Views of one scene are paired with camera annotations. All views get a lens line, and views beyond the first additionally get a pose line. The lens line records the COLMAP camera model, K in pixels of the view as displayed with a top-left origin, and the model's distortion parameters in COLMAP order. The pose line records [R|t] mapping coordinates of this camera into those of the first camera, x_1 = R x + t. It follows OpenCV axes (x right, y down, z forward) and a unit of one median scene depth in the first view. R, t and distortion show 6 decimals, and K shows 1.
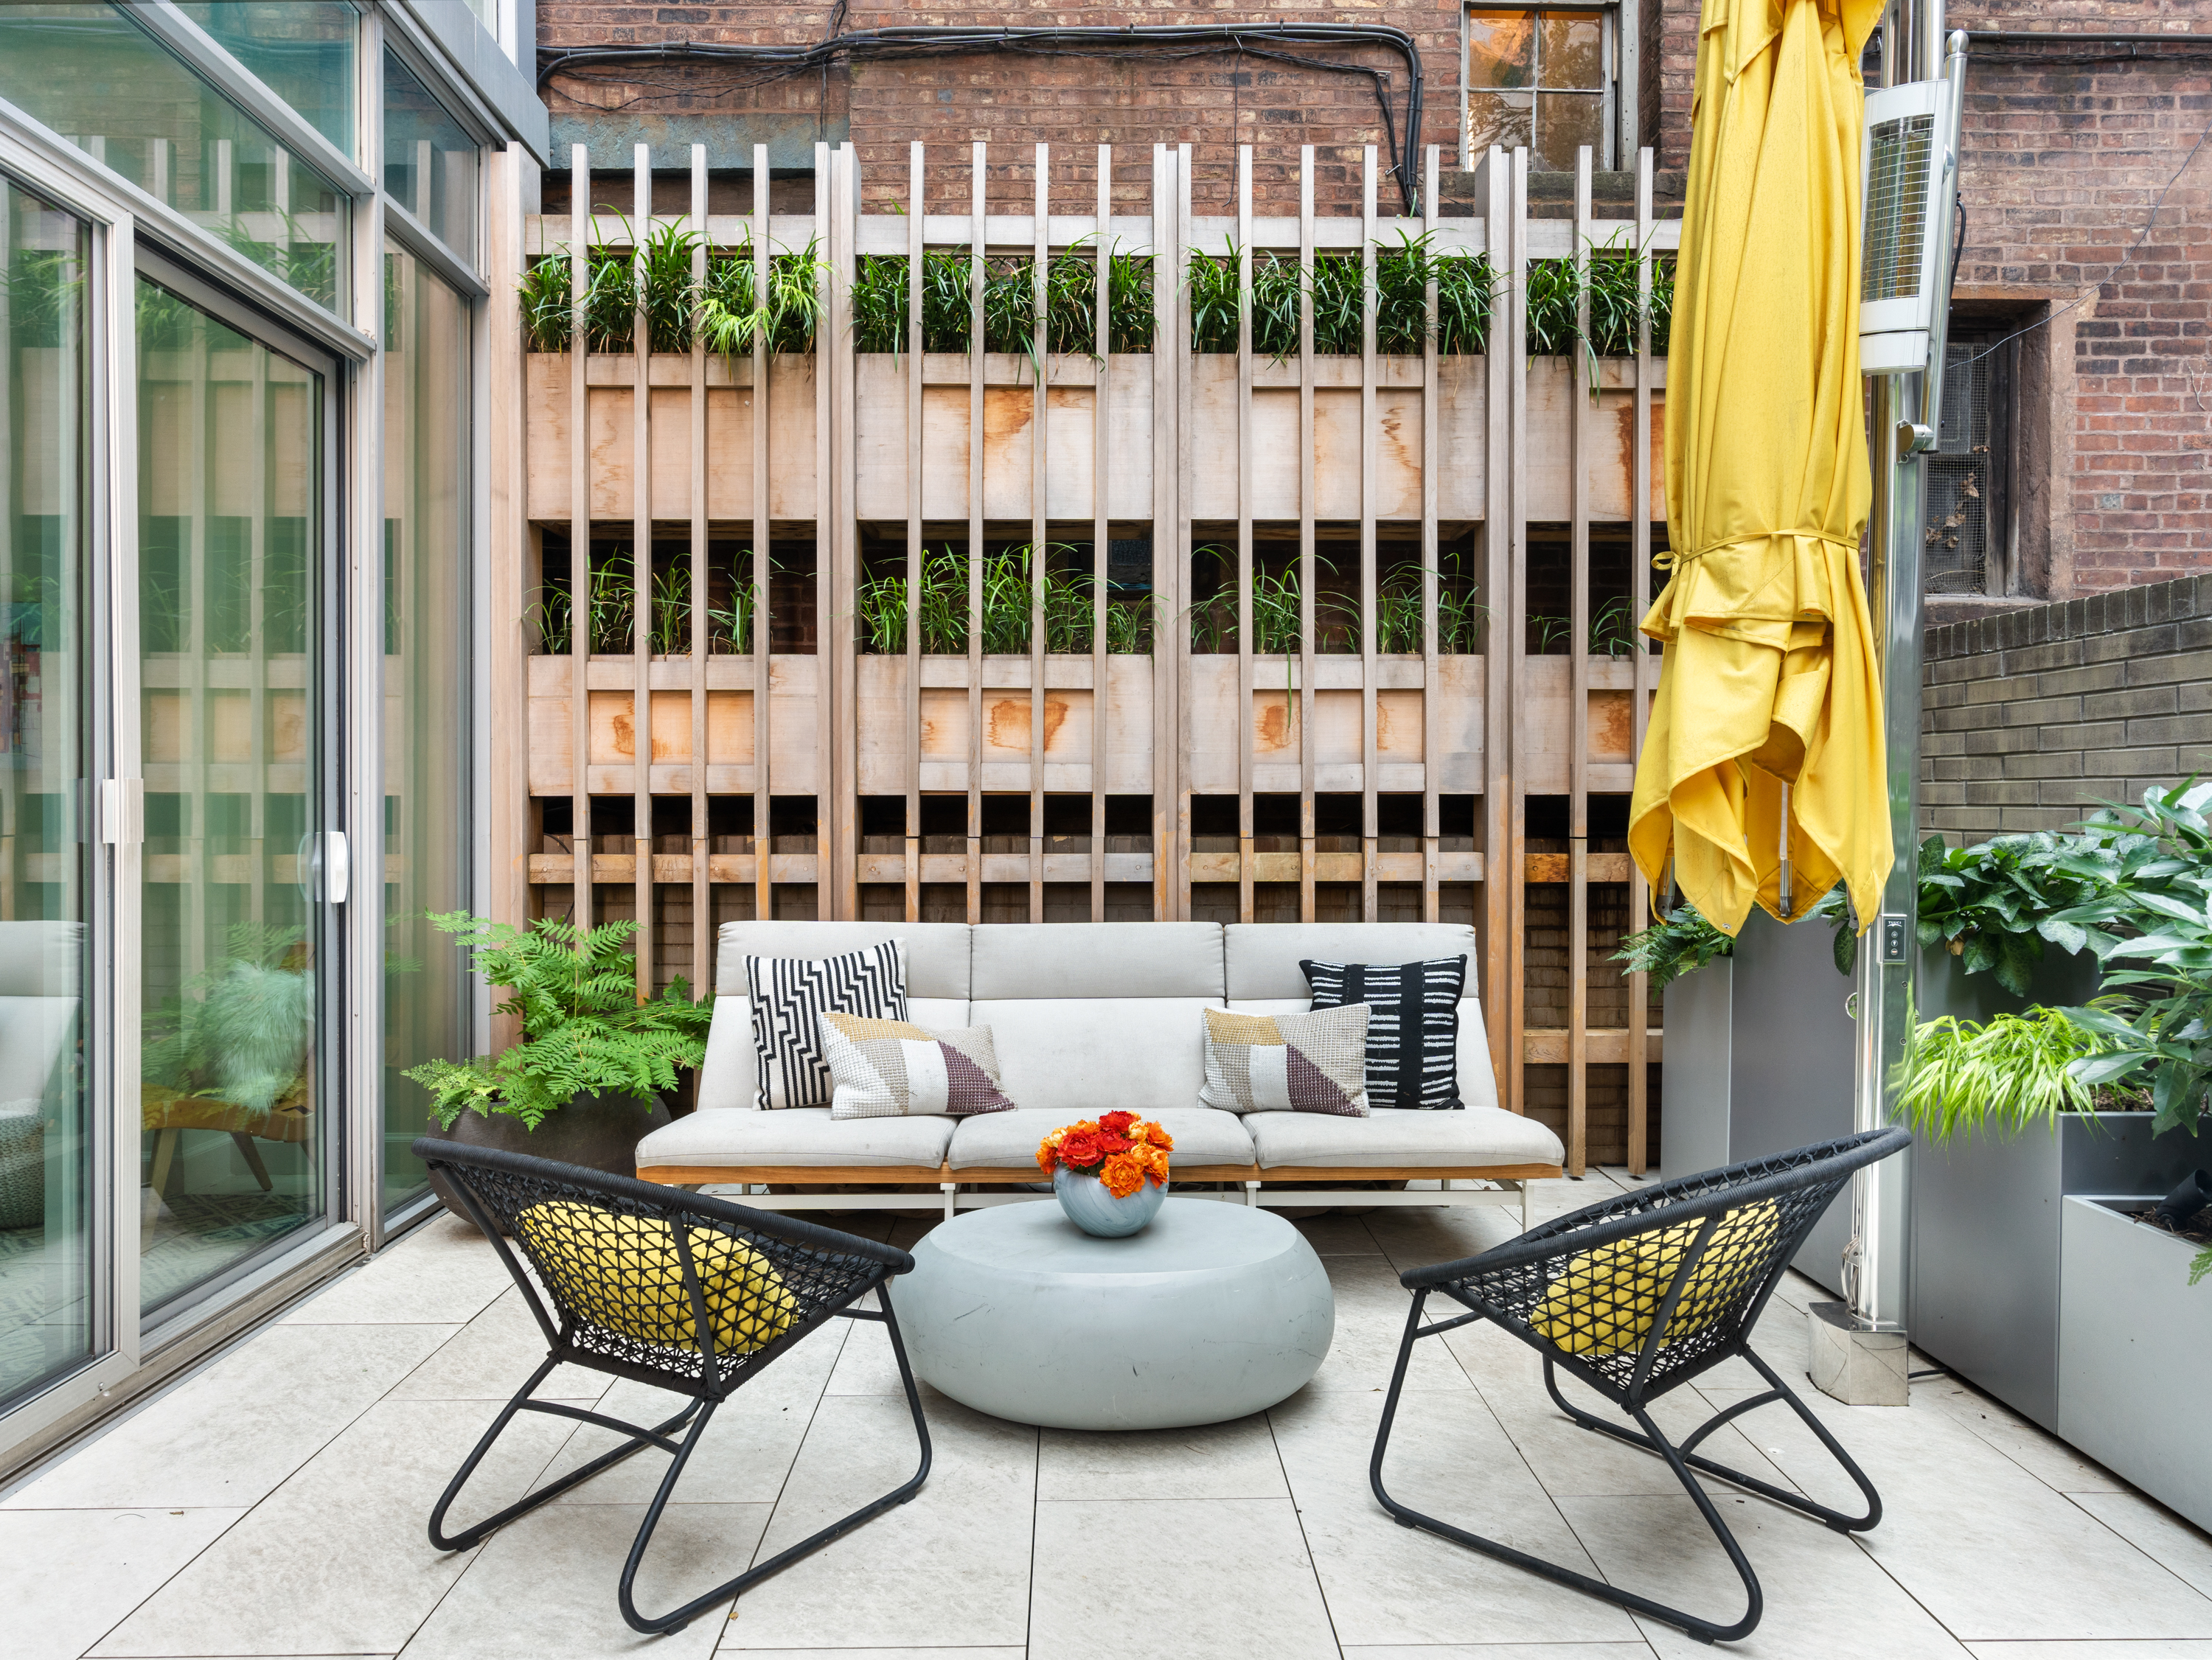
lens RADIAL K [[1442.1, 0, 1108.5], [0, 1442.1, 813.9], [0, 0, 1]] dist [0.019021, -0.000265]
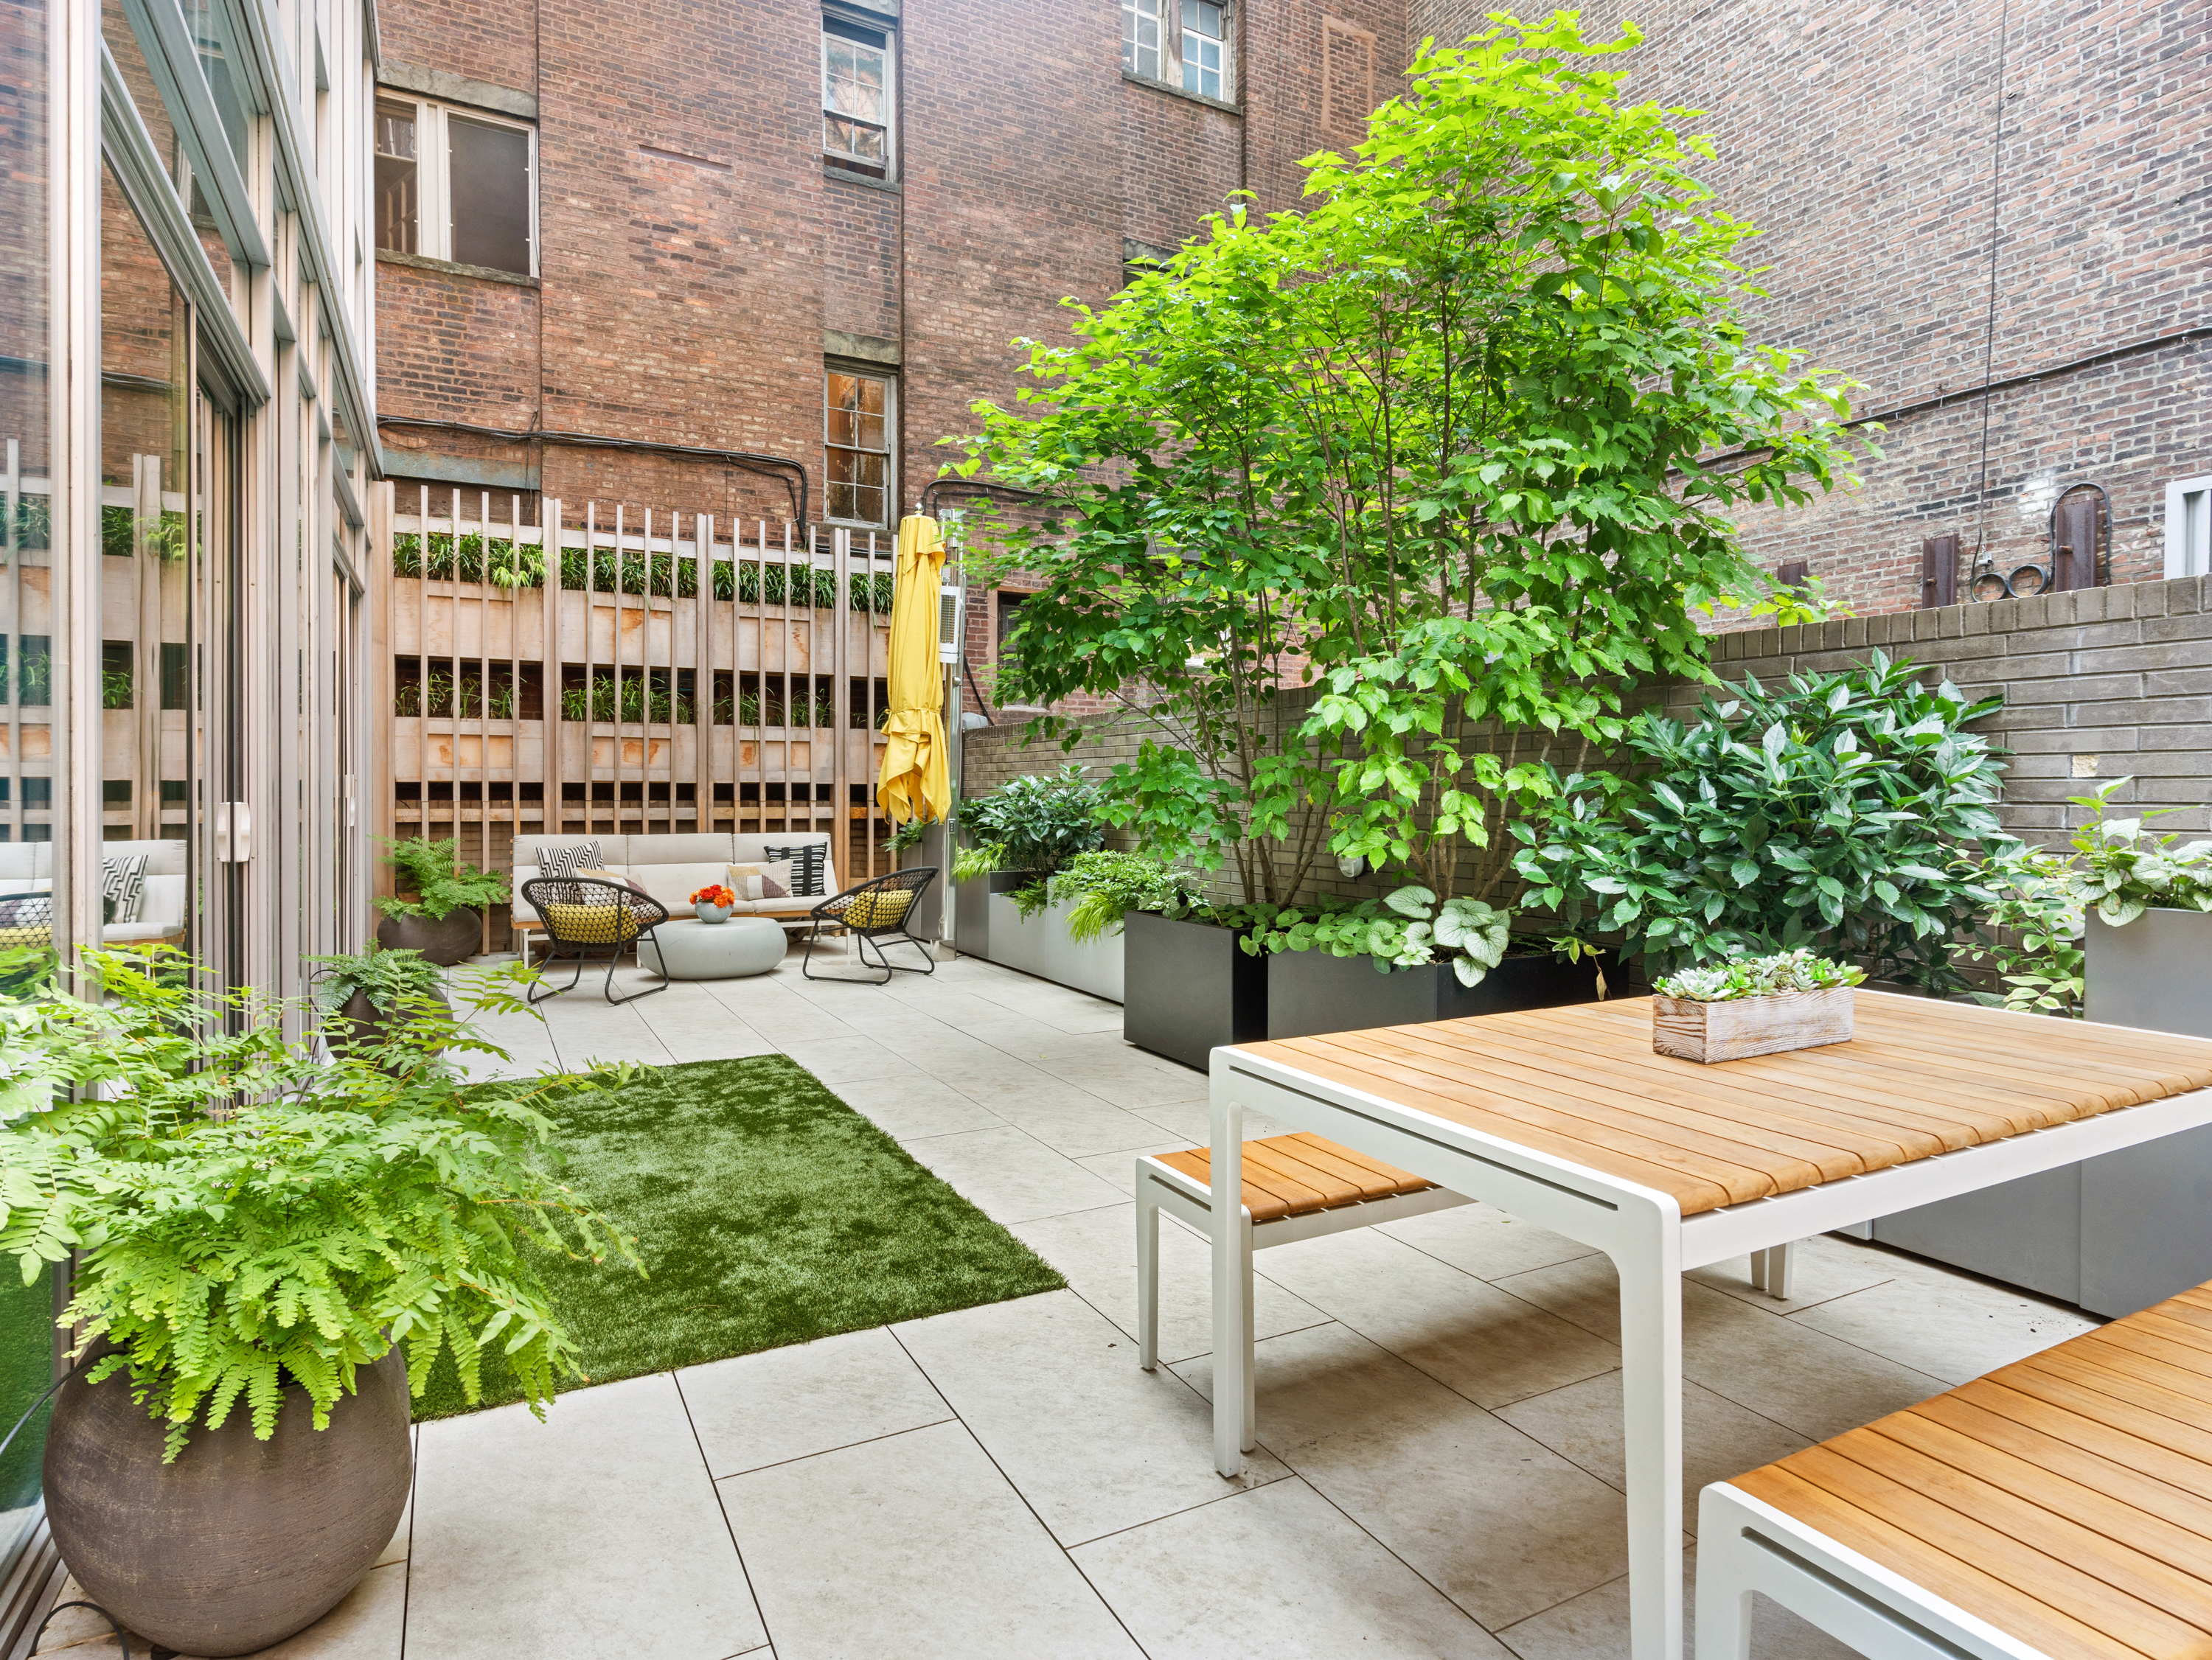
lens RADIAL K [[1184.8, 0, 1098.5], [0, 1184.8, 803.6], [0, 0, 1]] dist [-0.000542, 0.000095]
pose [[0.890940, -0.000575, 0.454121, -0.269777], [0.000113, 0.999999, 0.001045, 0.018909], [-0.454121, -0.000879, 0.890939, -1.061669]]
